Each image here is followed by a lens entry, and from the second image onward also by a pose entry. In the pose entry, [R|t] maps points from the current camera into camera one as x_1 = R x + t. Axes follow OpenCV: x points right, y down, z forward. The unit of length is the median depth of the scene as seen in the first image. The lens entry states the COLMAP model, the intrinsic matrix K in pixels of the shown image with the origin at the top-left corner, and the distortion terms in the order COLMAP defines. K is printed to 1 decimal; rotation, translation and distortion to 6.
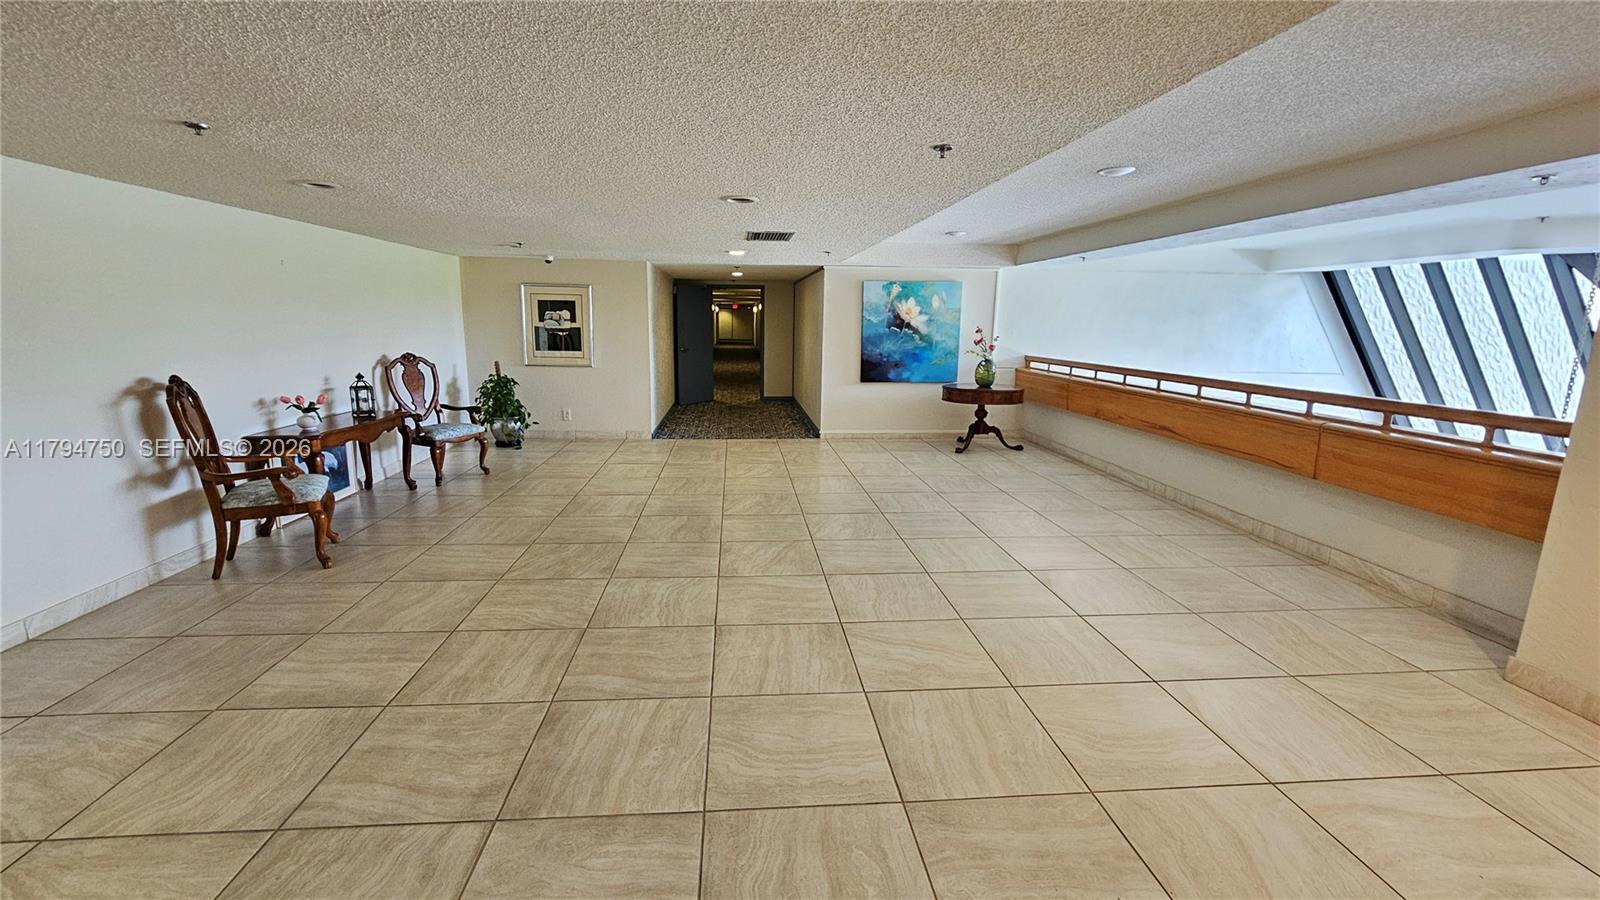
lens RADIAL K [[655.6, 0, 792.5], [0, 655.6, 445.4], [0, 0, 1]] dist [-0.000971, -0.000087]
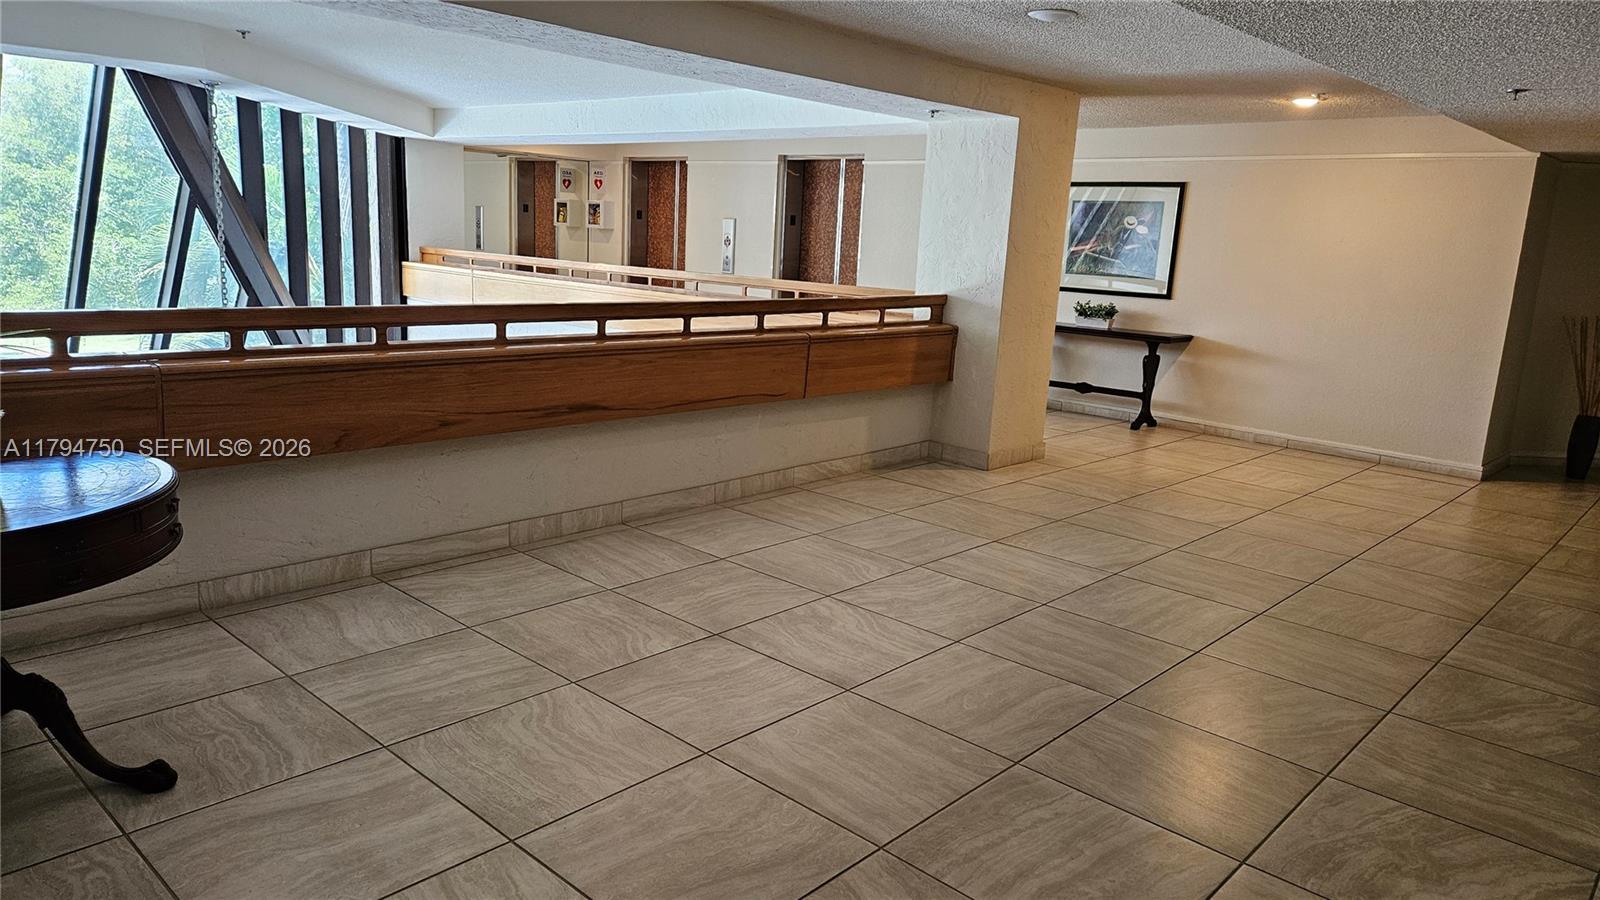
lens RADIAL K [[1053.0, 0, 800.0], [0, 1053.0, 450.0], [0, 0, 1]] dist [0.068546, 0.001014]
pose [[-0.673227, -0.207336, 0.709773, -0.194740], [0.072726, 0.936664, 0.342595, -0.326635], [-0.735851, 0.282263, -0.615508, 1.678527]]
